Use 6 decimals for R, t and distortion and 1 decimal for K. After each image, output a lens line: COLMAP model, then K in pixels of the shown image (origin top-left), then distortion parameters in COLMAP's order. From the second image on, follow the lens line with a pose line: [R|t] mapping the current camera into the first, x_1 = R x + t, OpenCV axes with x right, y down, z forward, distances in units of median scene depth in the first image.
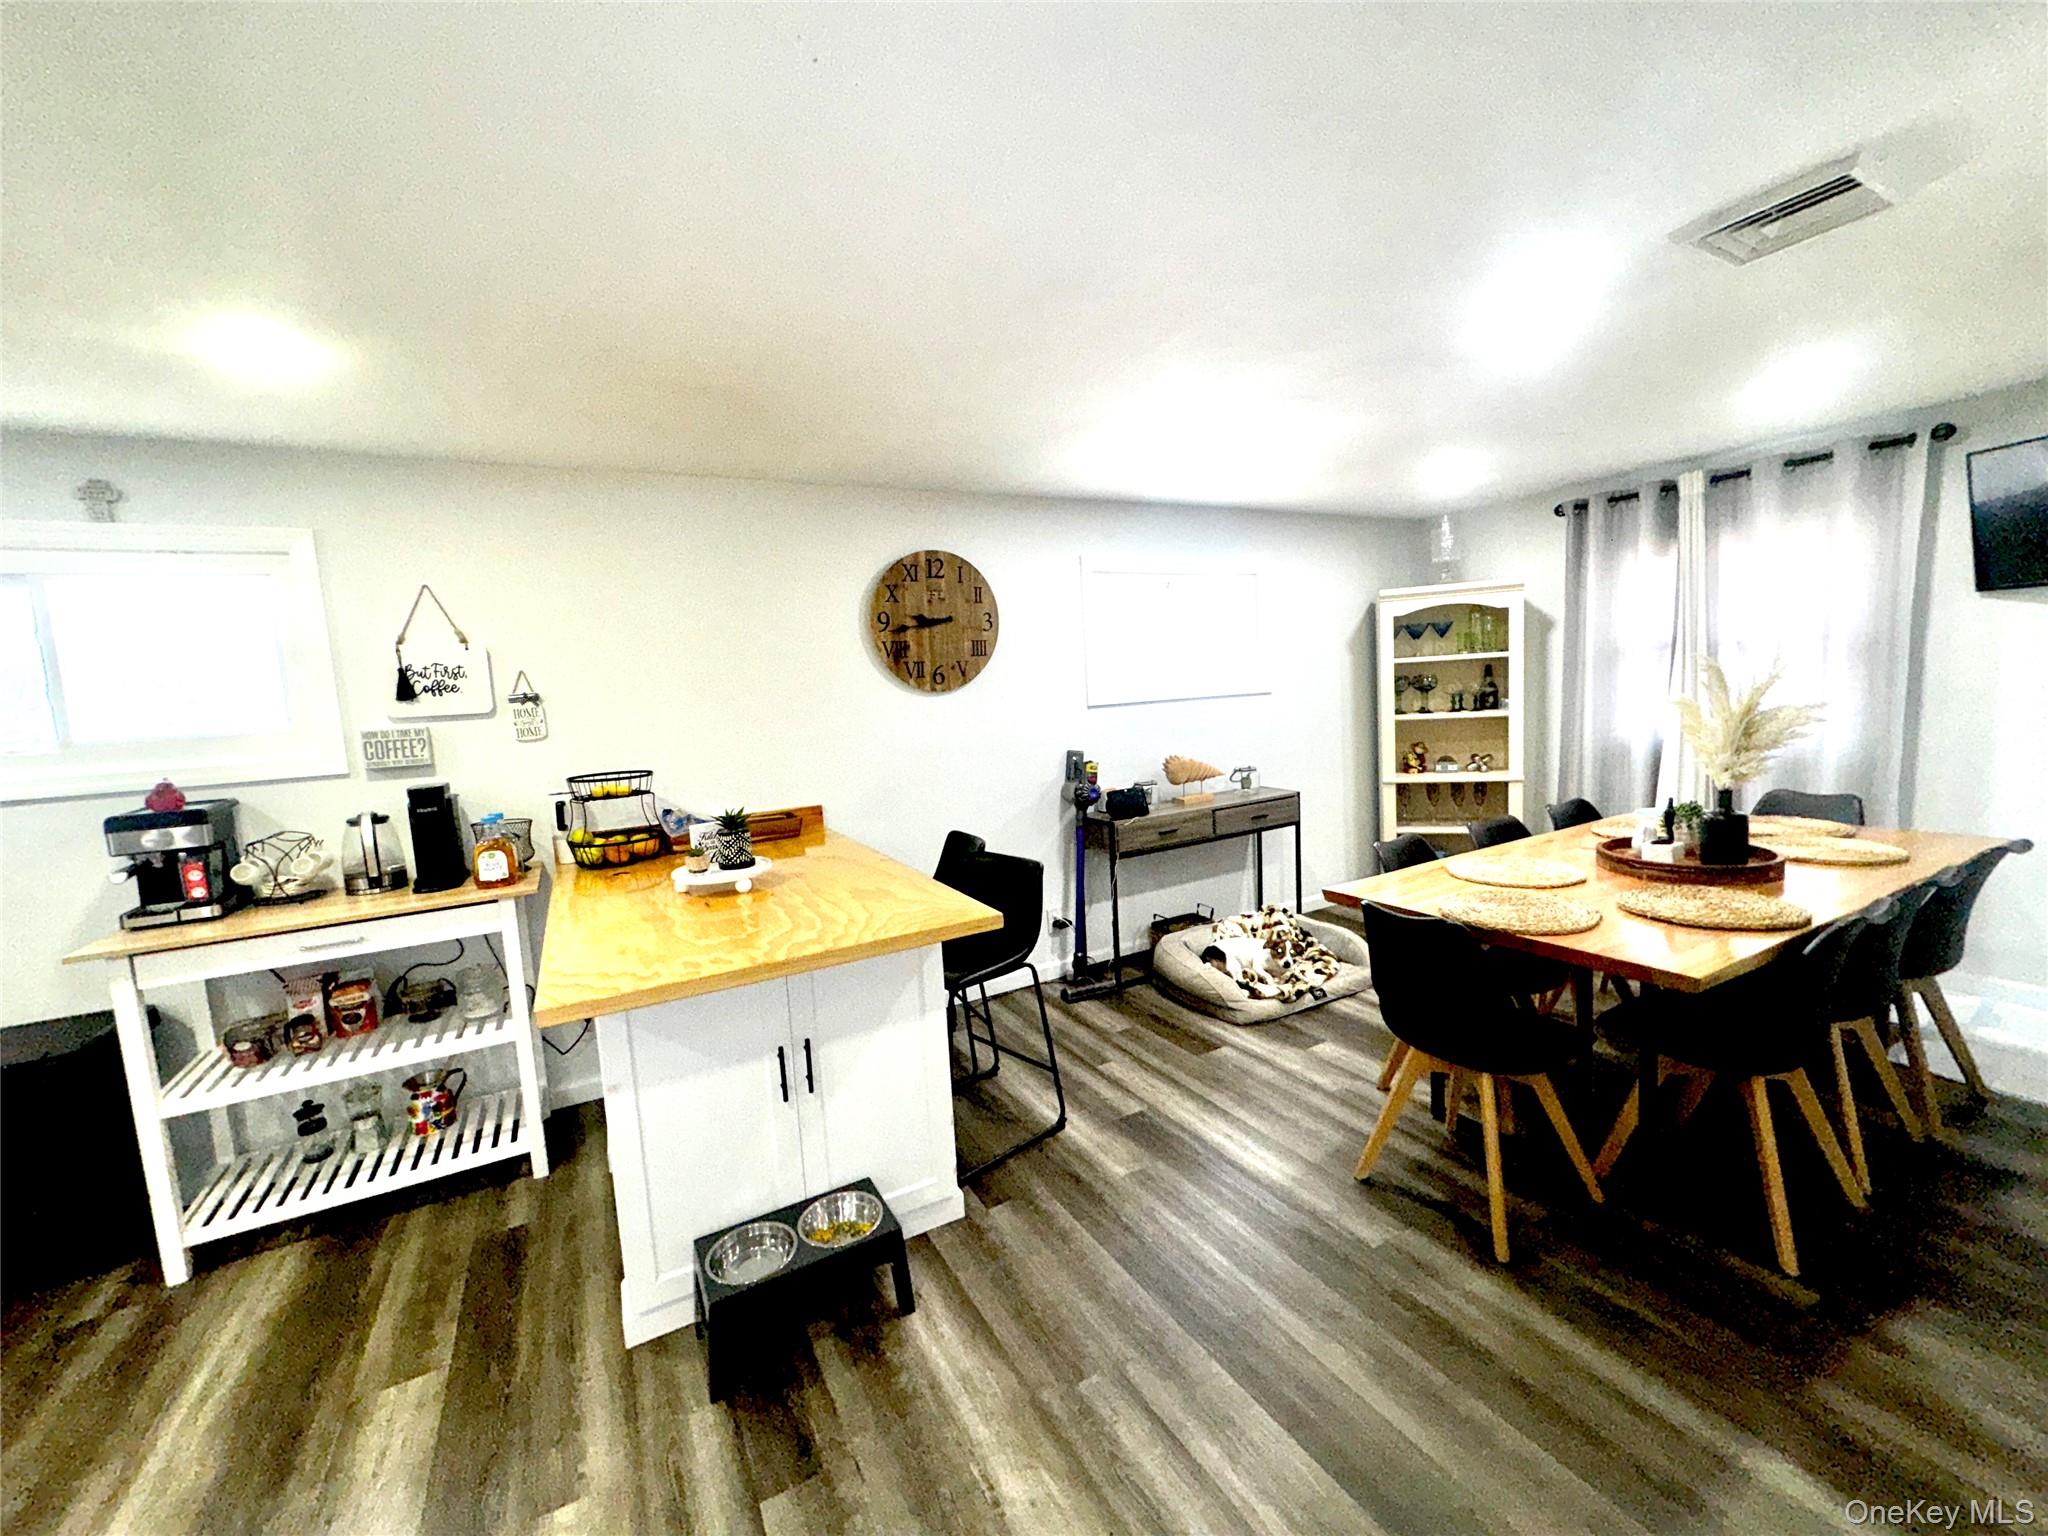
lens RADIAL K [[819.5, 0, 1022.0], [0, 819.5, 762.7], [0, 0, 1]] dist [-0.000578, 0.000923]
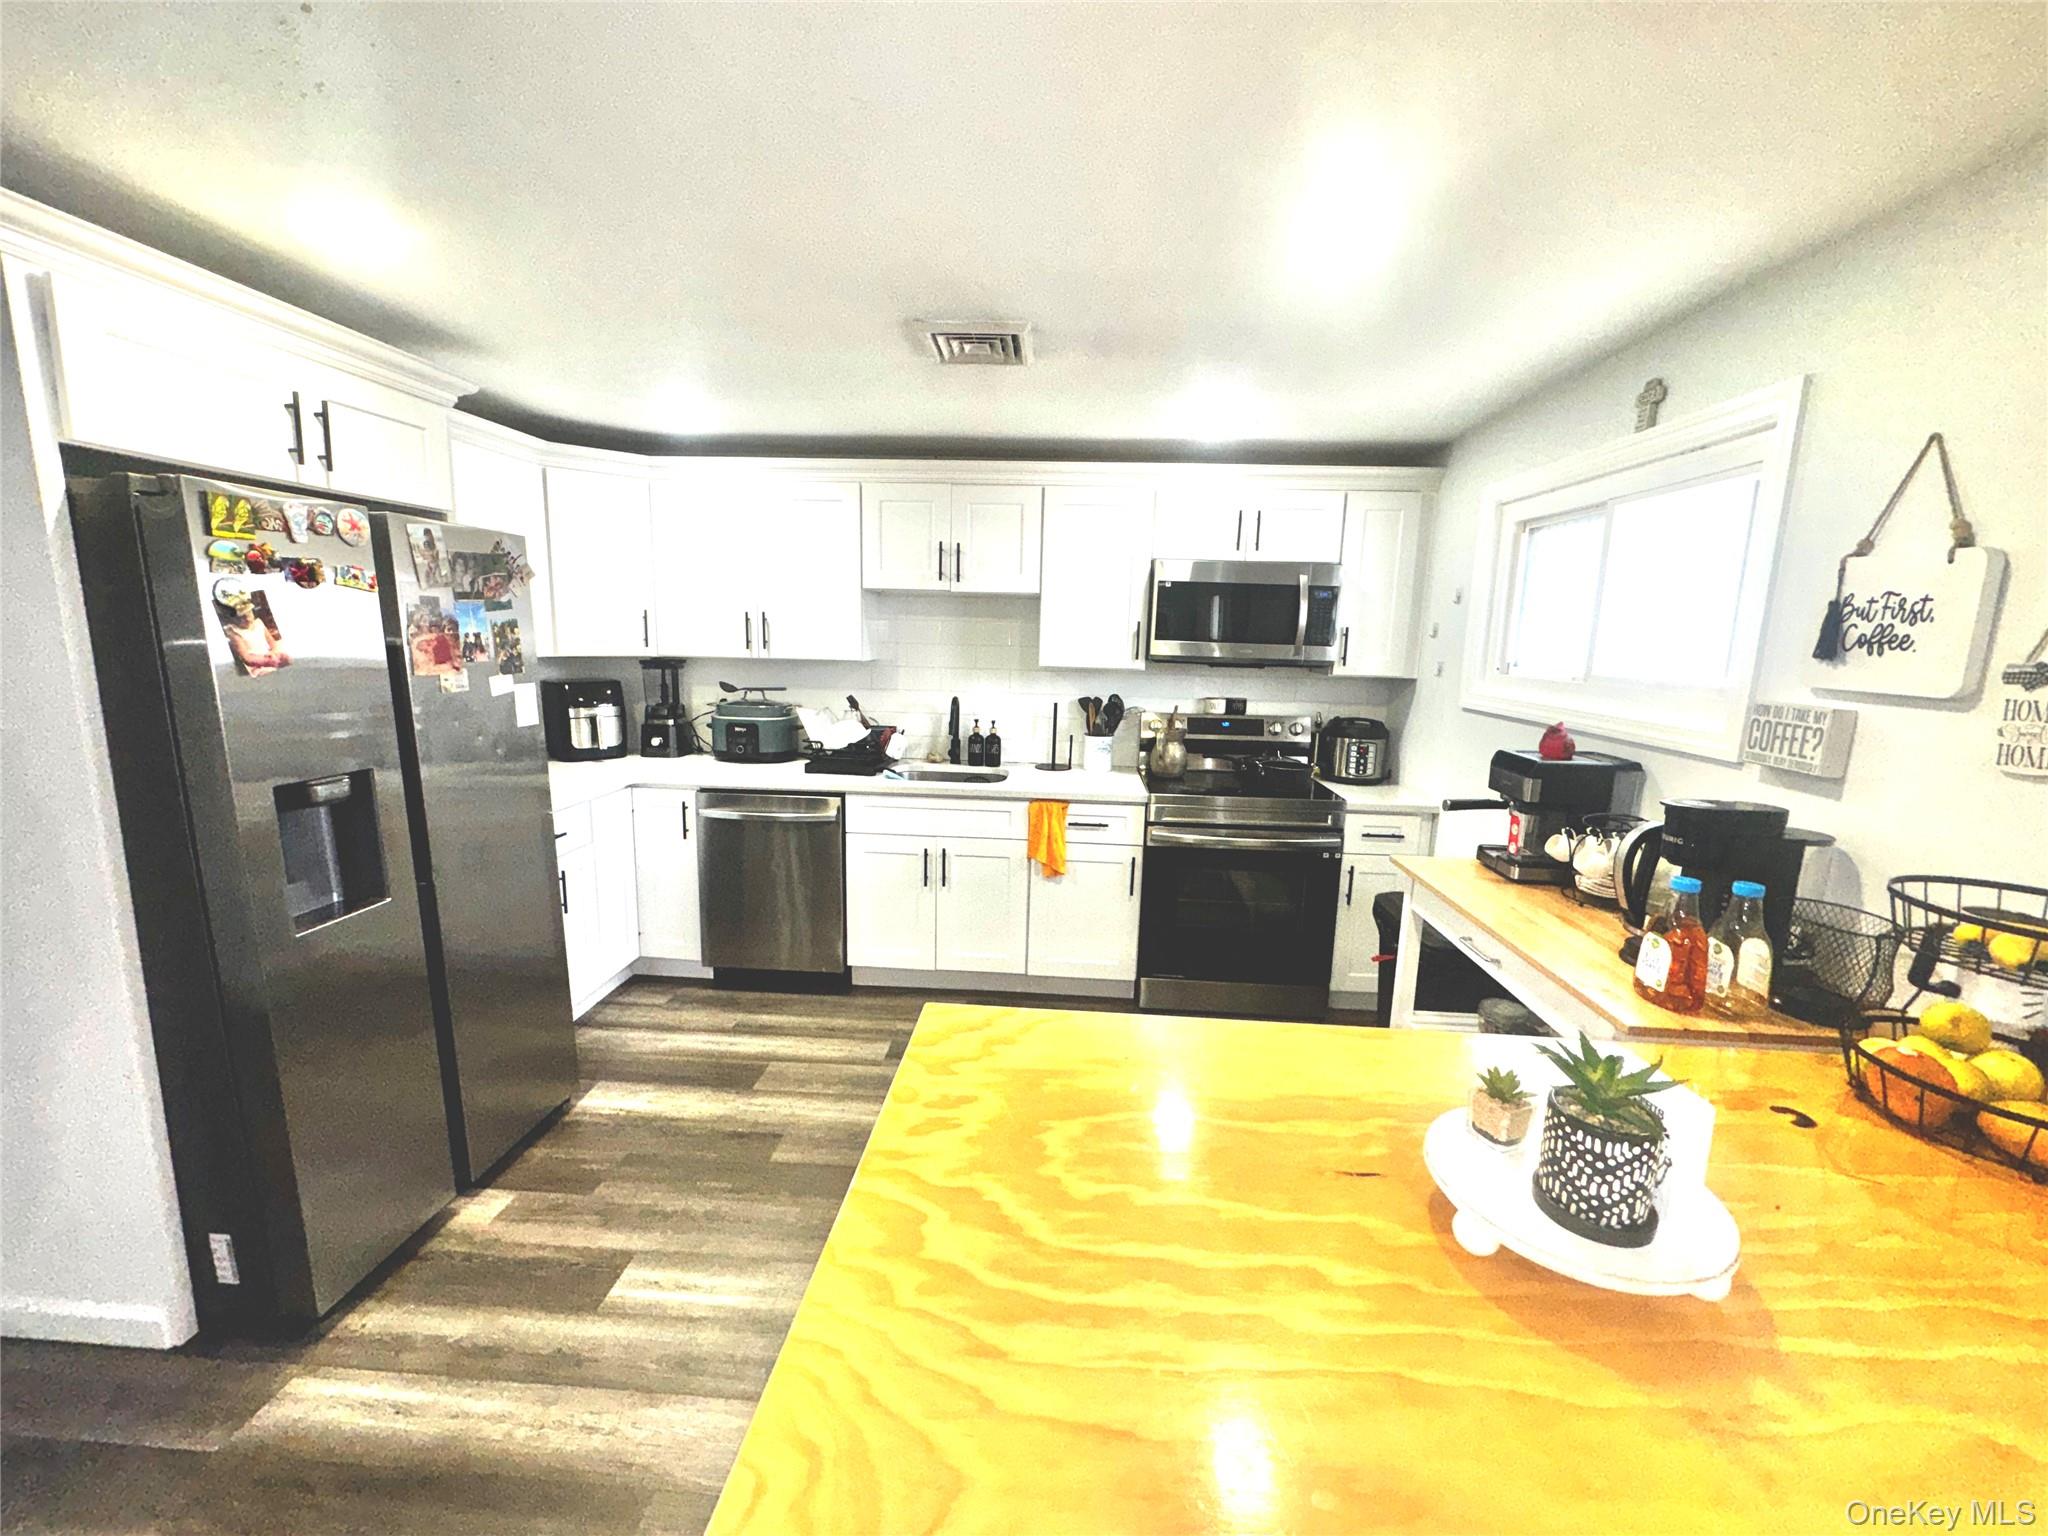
lens RADIAL K [[819.5, 0, 1022.0], [0, 819.5, 762.7], [0, 0, 1]] dist [-0.000578, 0.000923]
pose [[-0.538886, 0.181460, -0.822602, 0.025178], [-0.079412, 0.961231, 0.264063, -0.111674], [0.838627, 0.207625, -0.503584, 0.830829]]
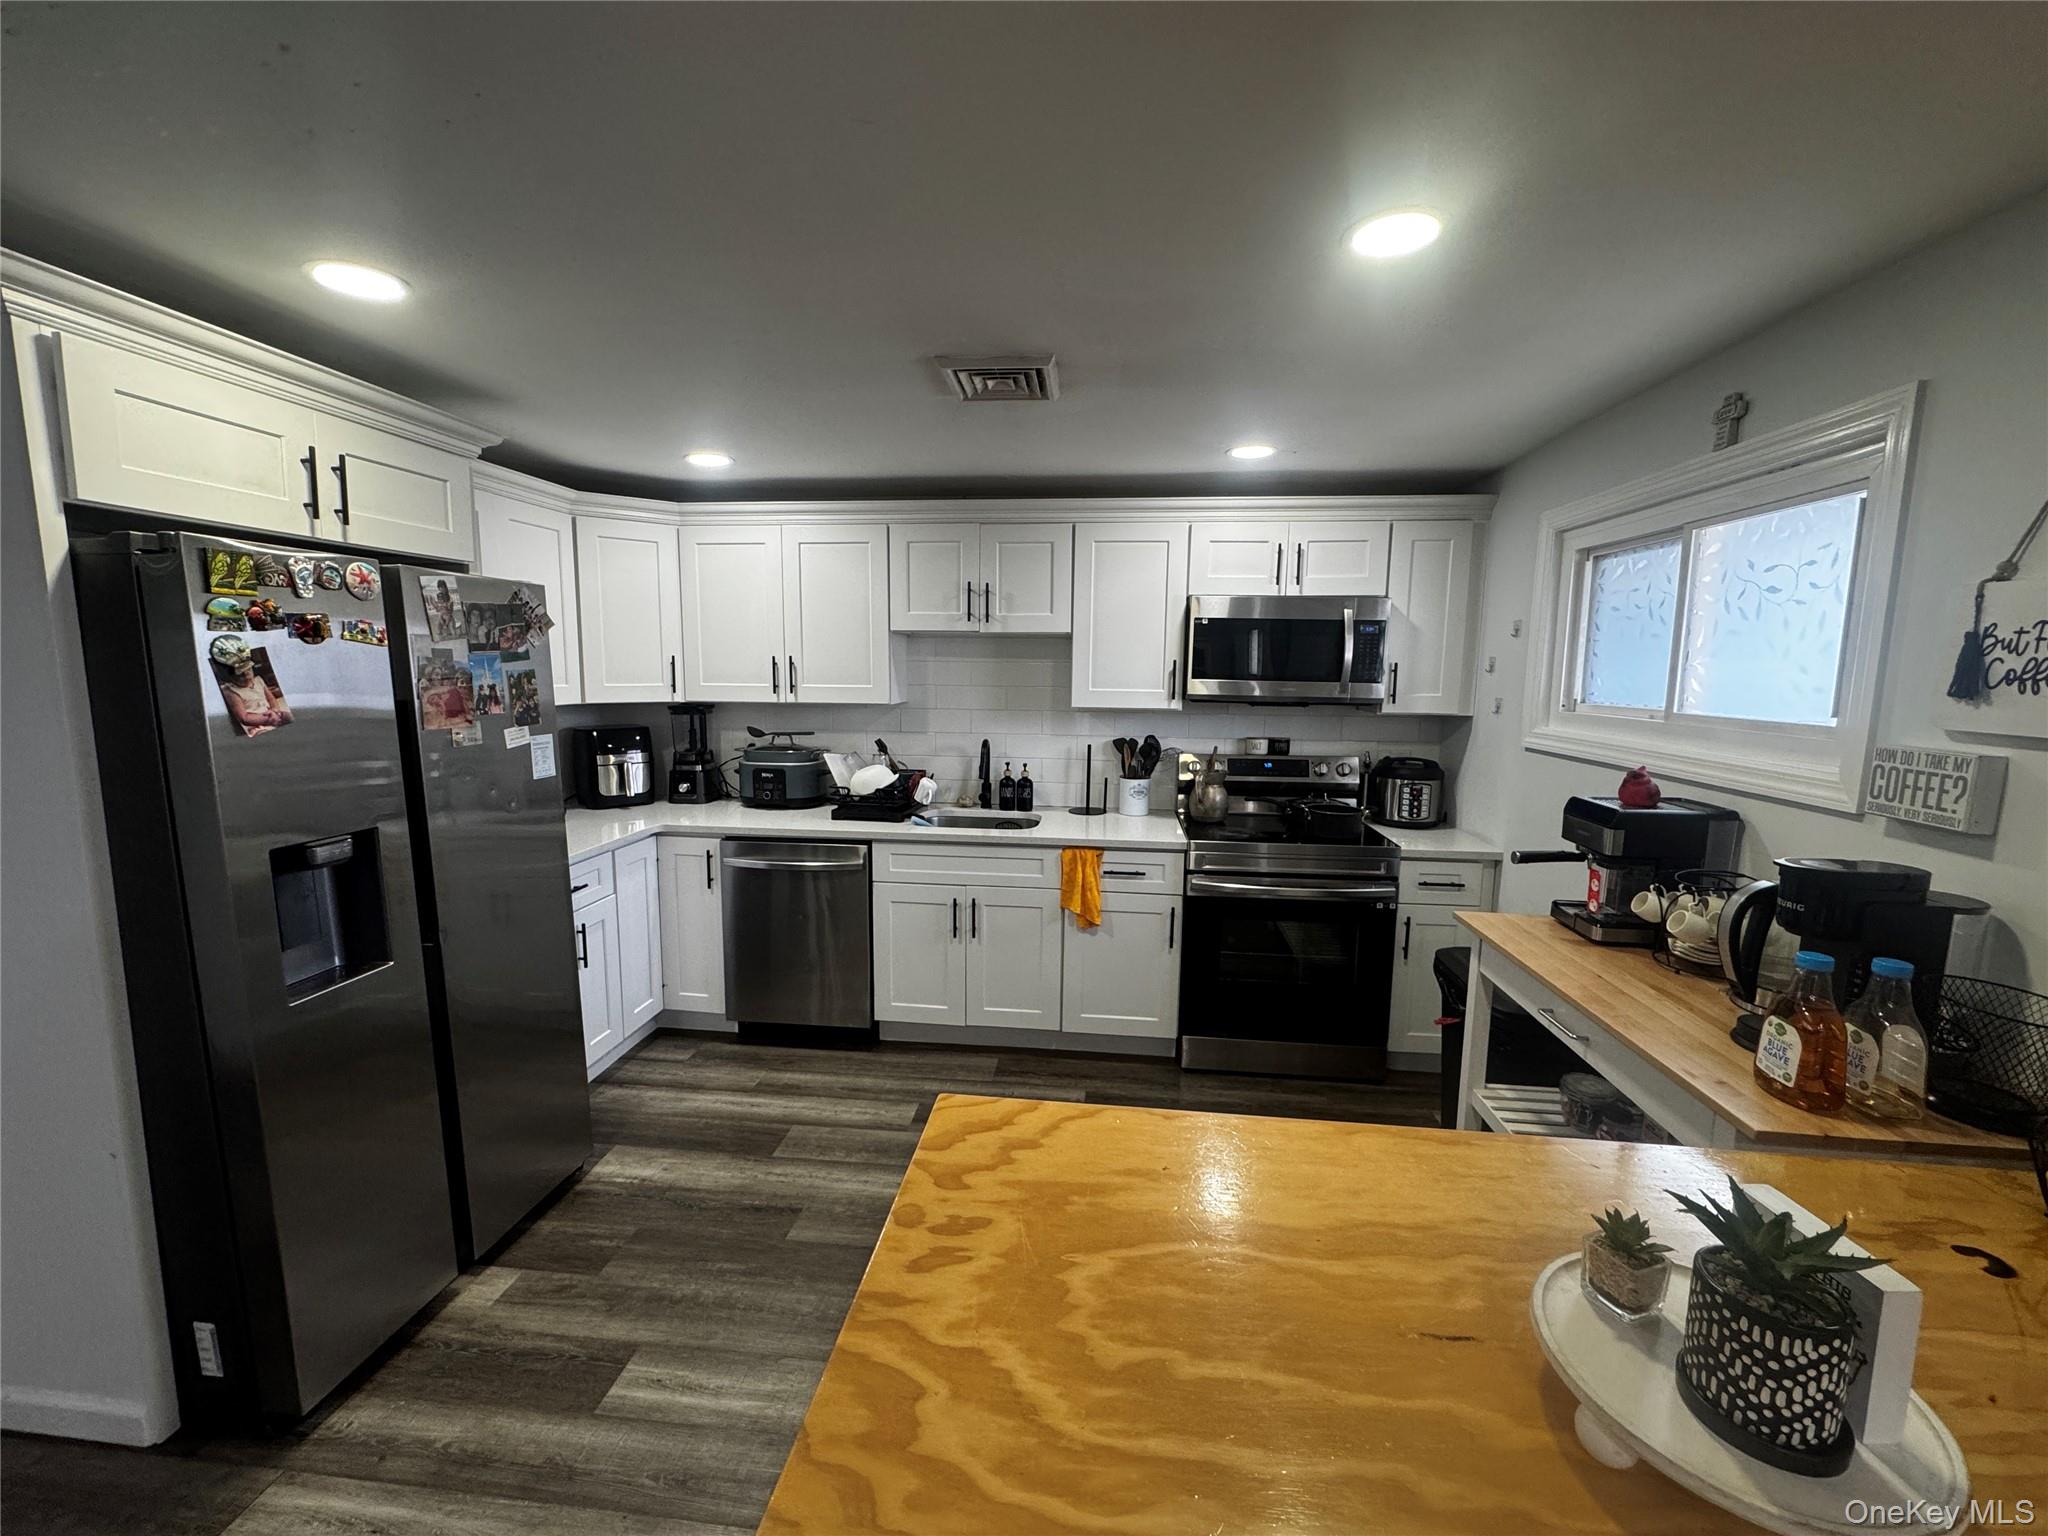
lens RADIAL K [[819.5, 0, 1022.0], [0, 819.5, 762.7], [0, 0, 1]] dist [-0.000578, 0.000923]
pose [[-0.575666, 0.151420, -0.803543, -0.020613], [-0.060020, 0.972228, 0.226207, -0.114866], [0.815479, 0.178449, -0.550590, 0.812027]]
